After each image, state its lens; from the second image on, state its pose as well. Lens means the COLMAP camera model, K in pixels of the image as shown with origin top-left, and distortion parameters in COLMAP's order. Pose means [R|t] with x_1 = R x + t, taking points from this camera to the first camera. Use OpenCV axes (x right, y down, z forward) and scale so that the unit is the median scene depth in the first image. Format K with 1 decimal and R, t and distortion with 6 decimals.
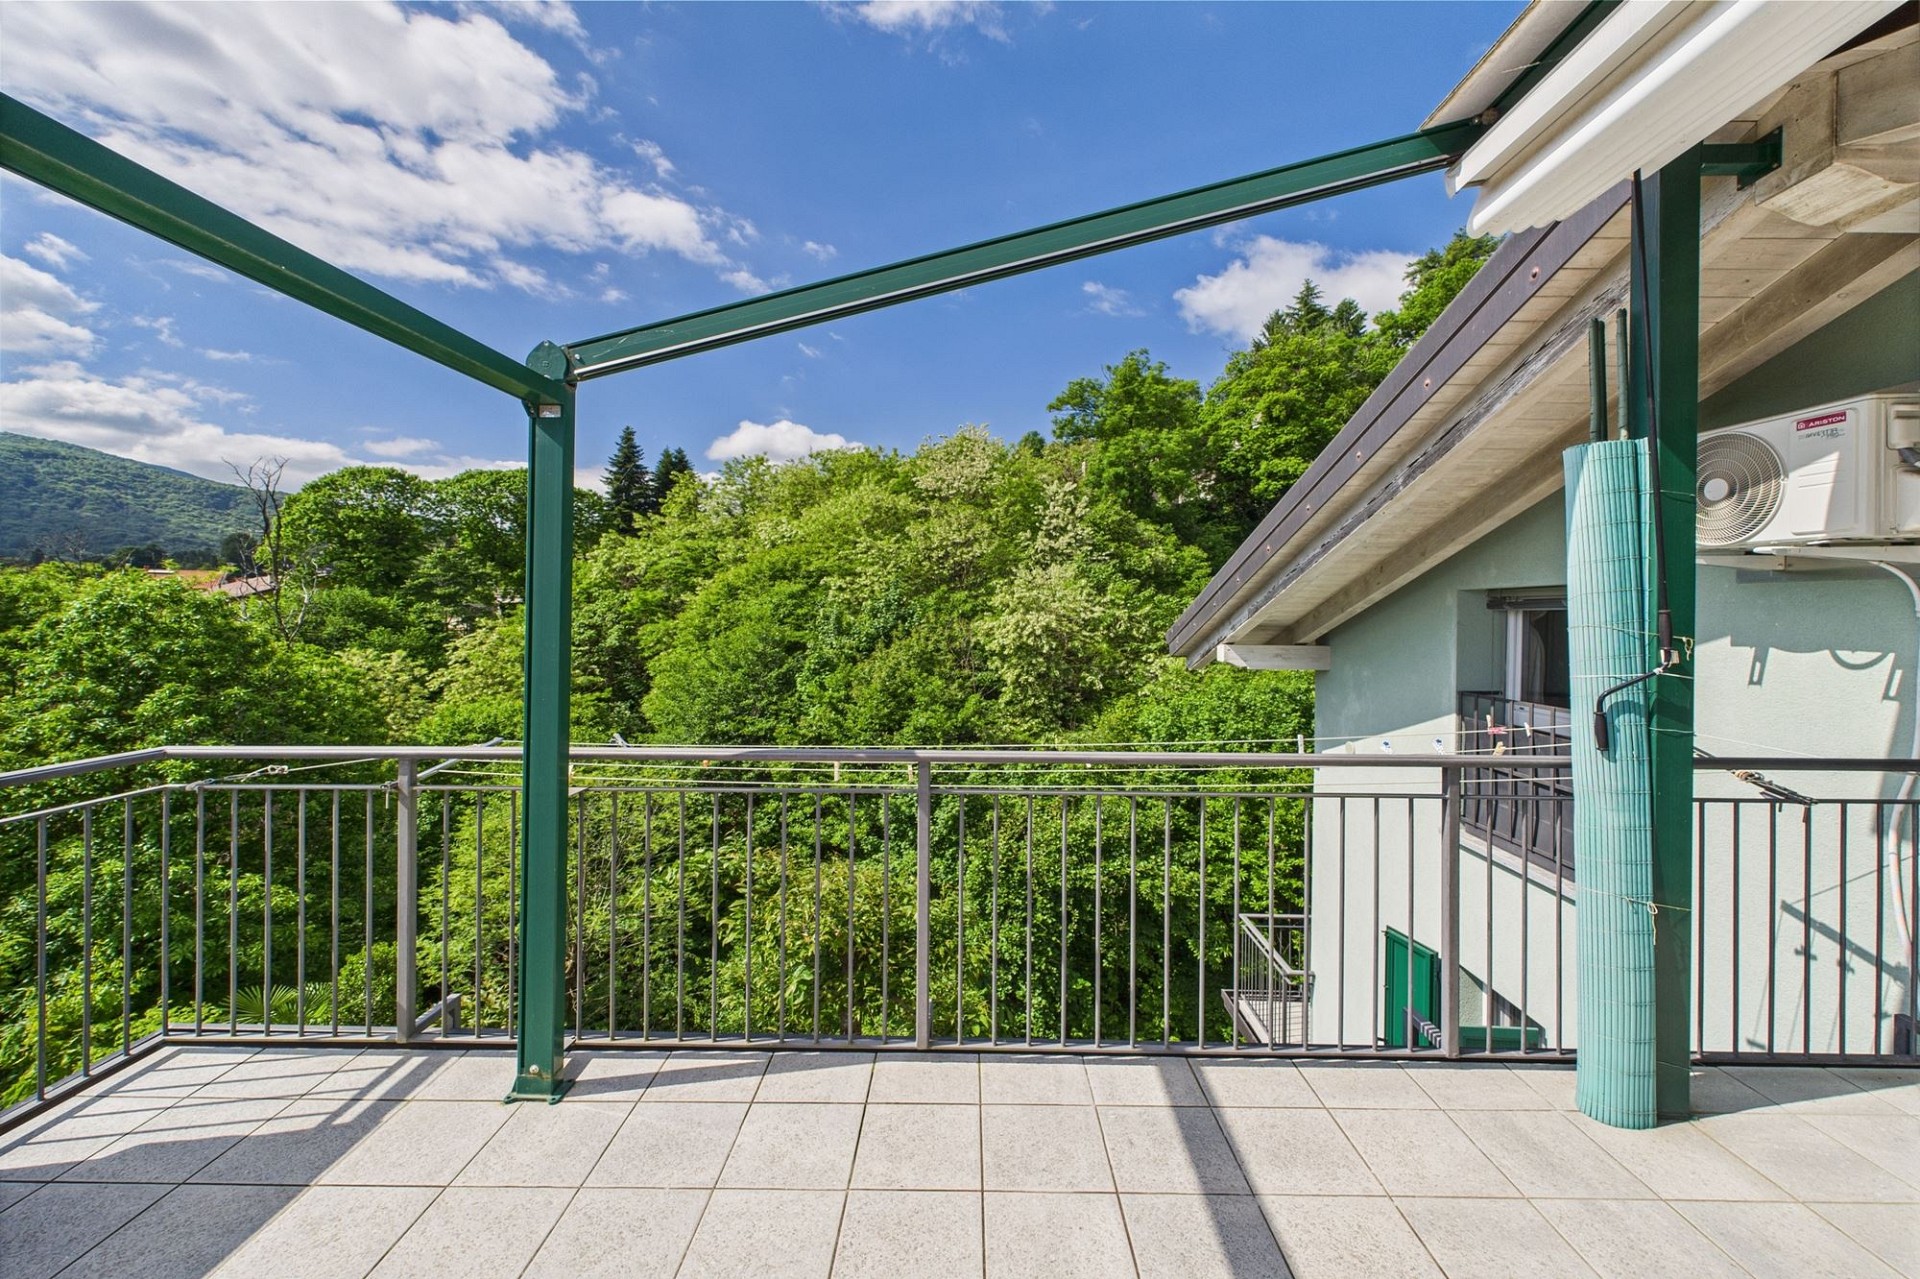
lens RADIAL K [[770.4, 0, 958.1], [0, 770.4, 620.7], [0, 0, 1]] dist [0.001922, -0.000012]
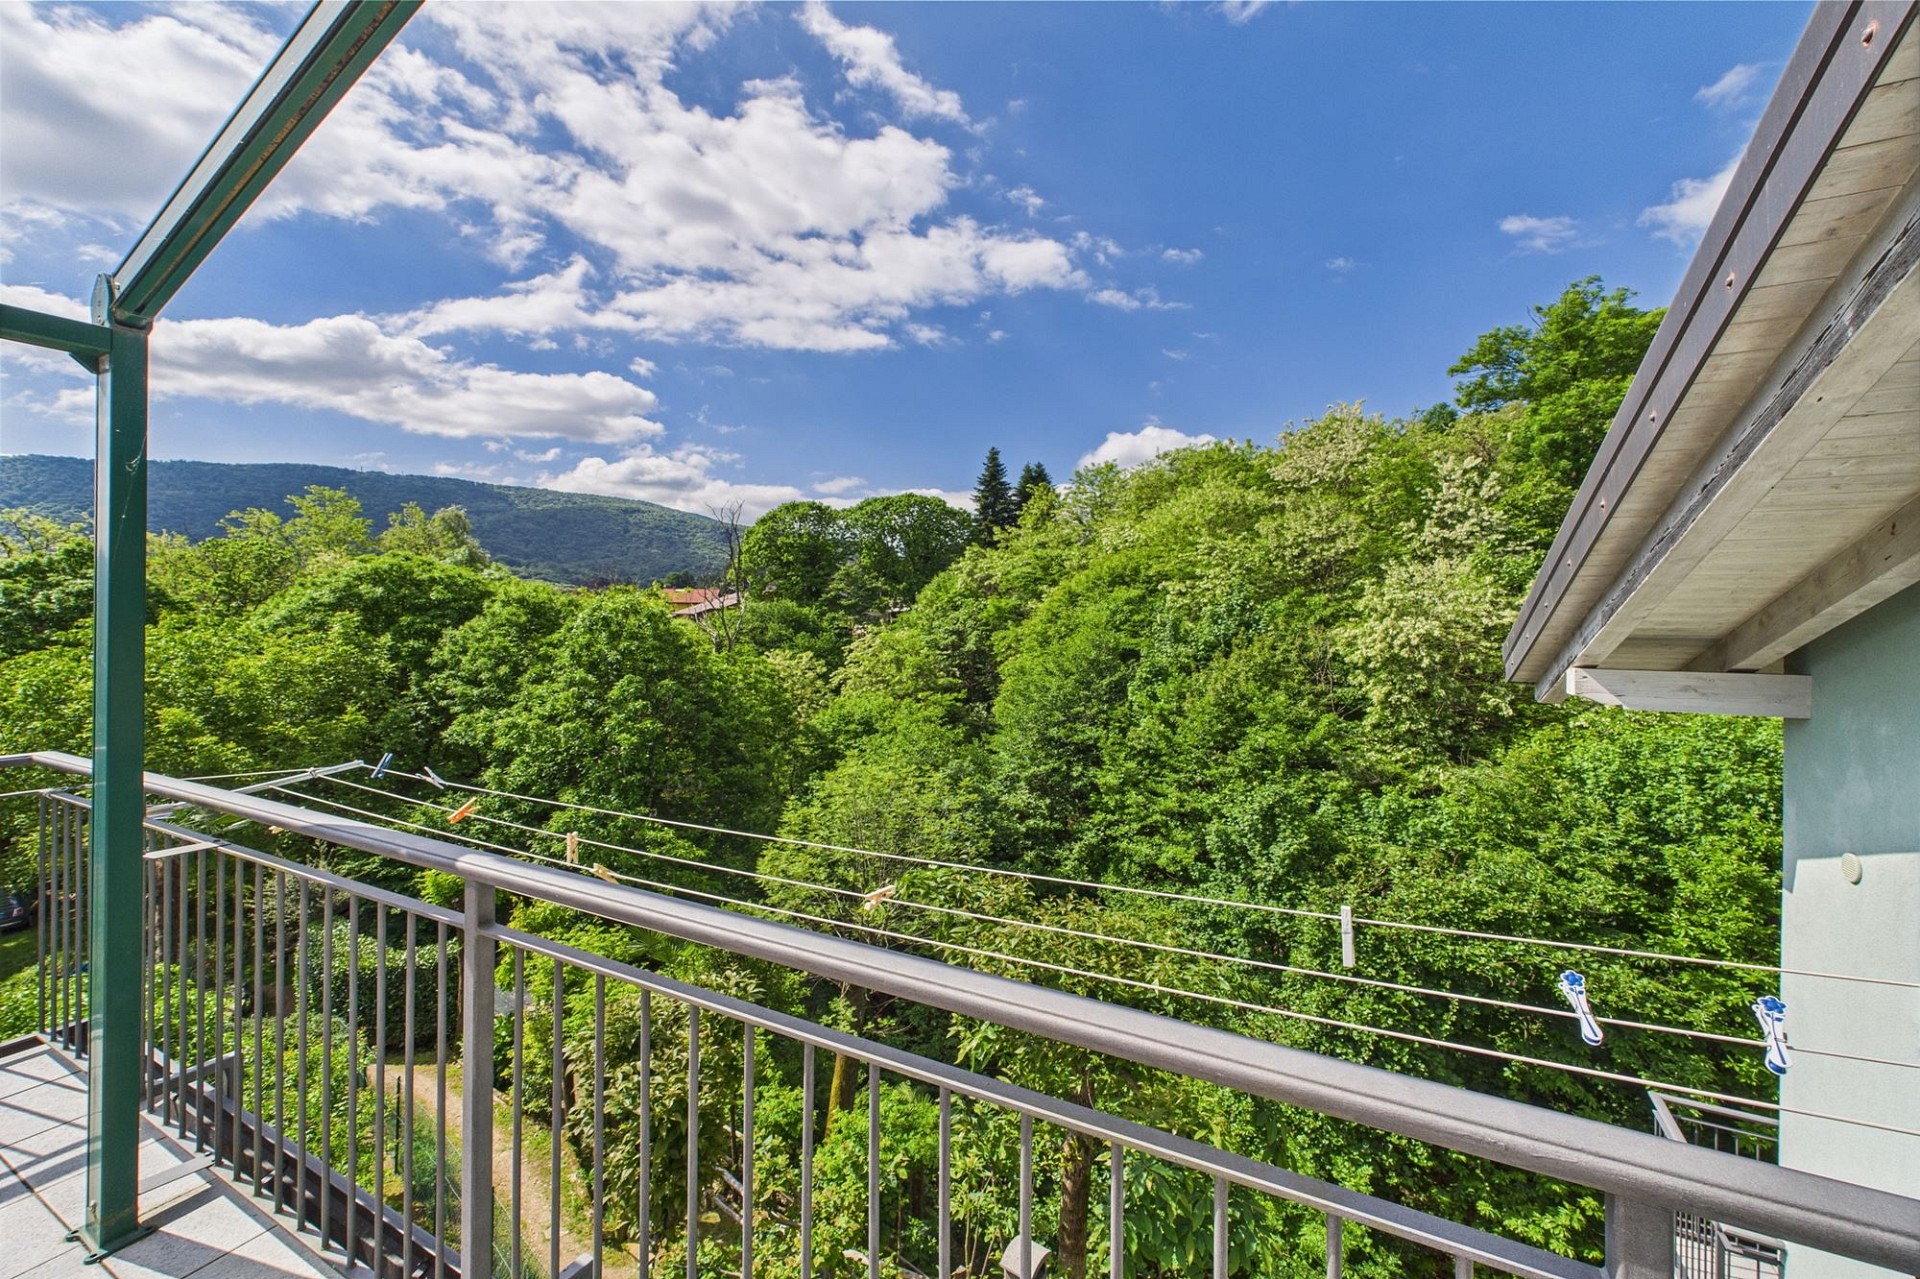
lens RADIAL K [[770.4, 0, 958.1], [0, 770.4, 620.7], [0, 0, 1]] dist [0.001922, -0.000012]
pose [[0.892029, -0.002720, -0.451970, 0.031628], [-0.001015, 0.999967, -0.008020, -0.000397], [0.451977, 0.007613, 0.891997, 0.037554]]
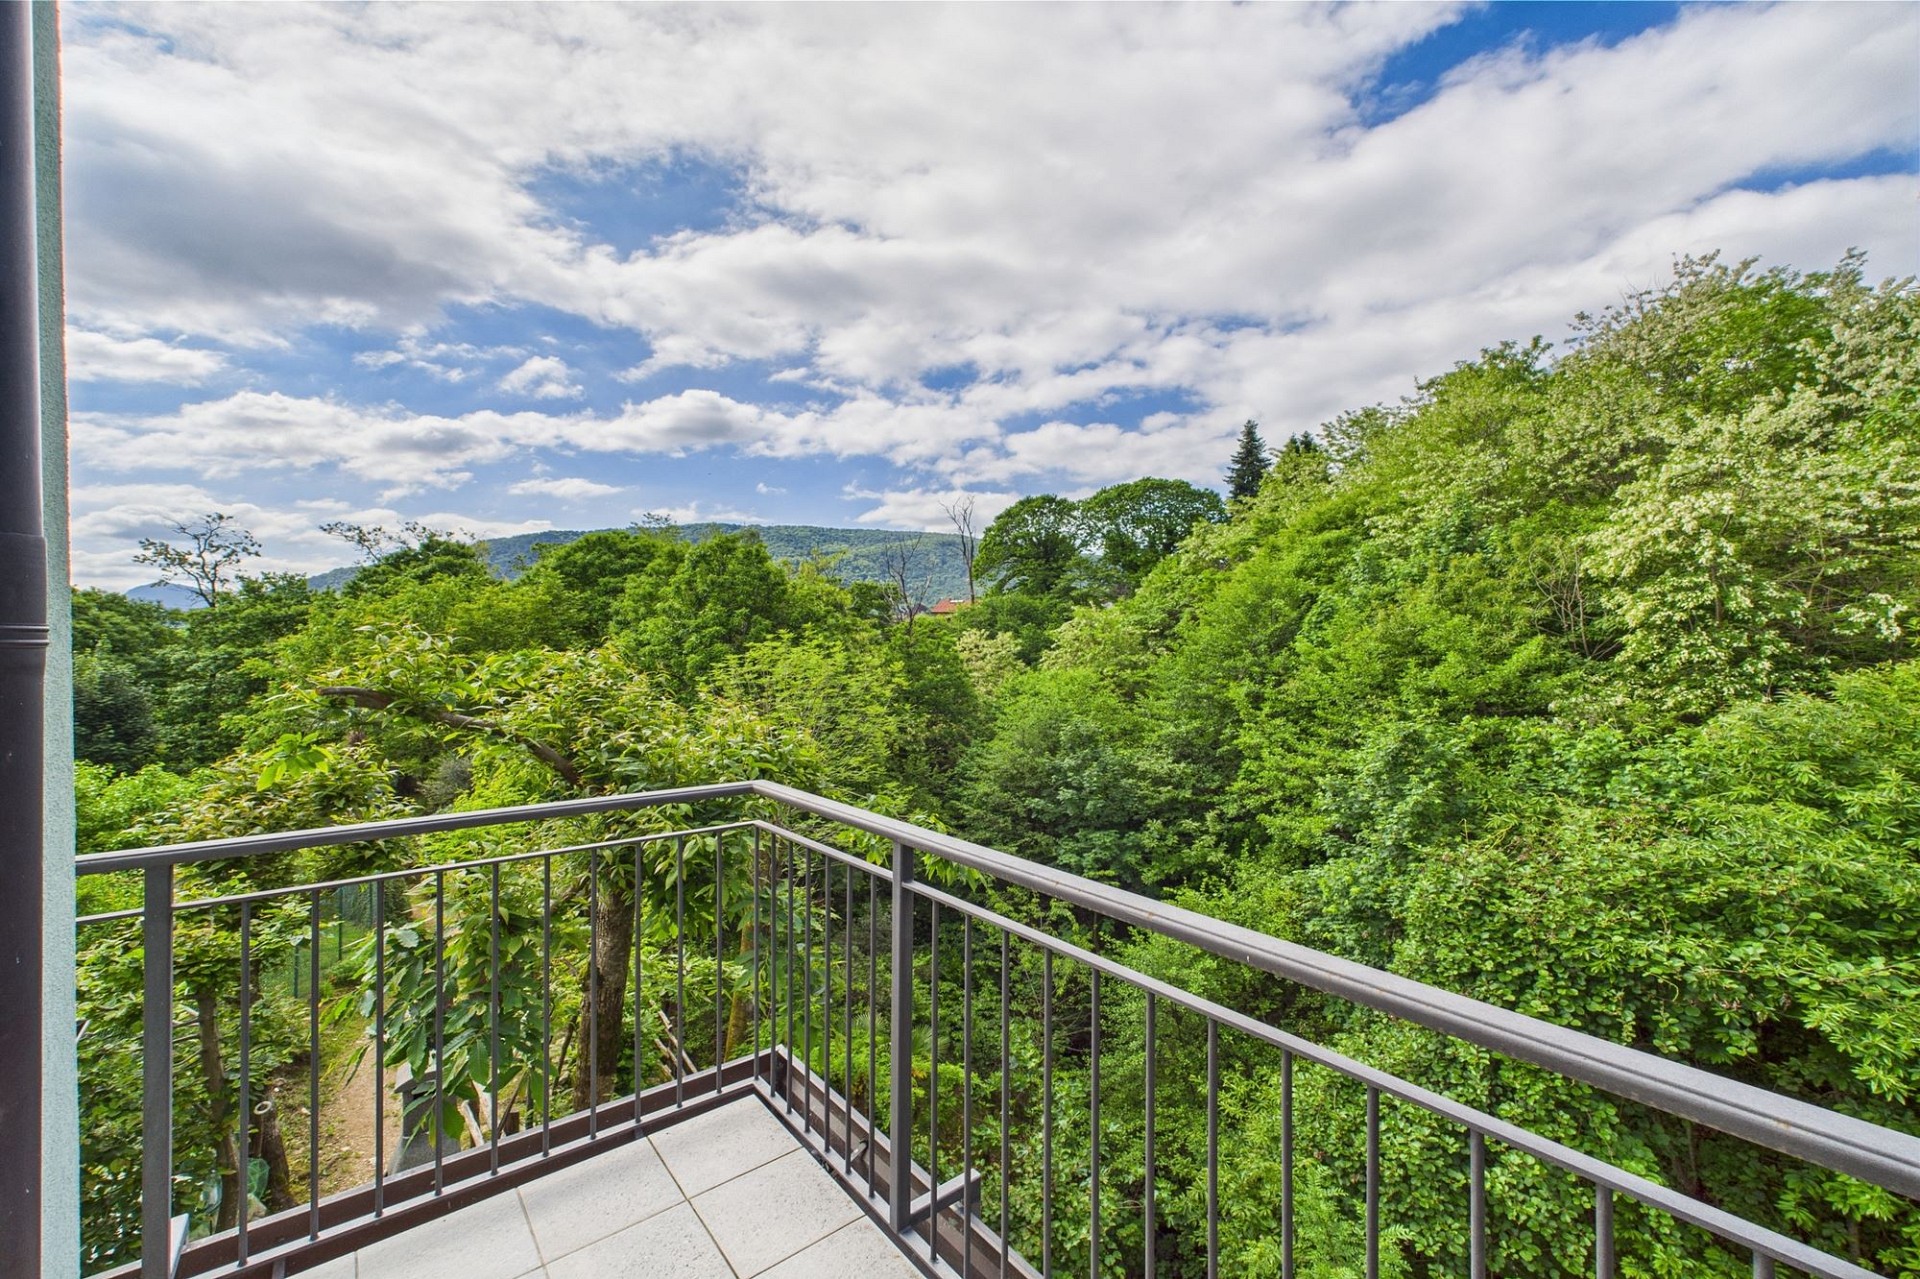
lens RADIAL K [[769.4, 0, 960.0], [0, 769.4, 639.5], [0, 0, 1]] dist [0.008422, -0.000272]
pose [[0.655851, -0.016691, -0.754706, 0.136135], [0.010497, 0.999861, -0.012991, 0.073306], [0.754817, 0.000598, 0.655935, 0.190326]]
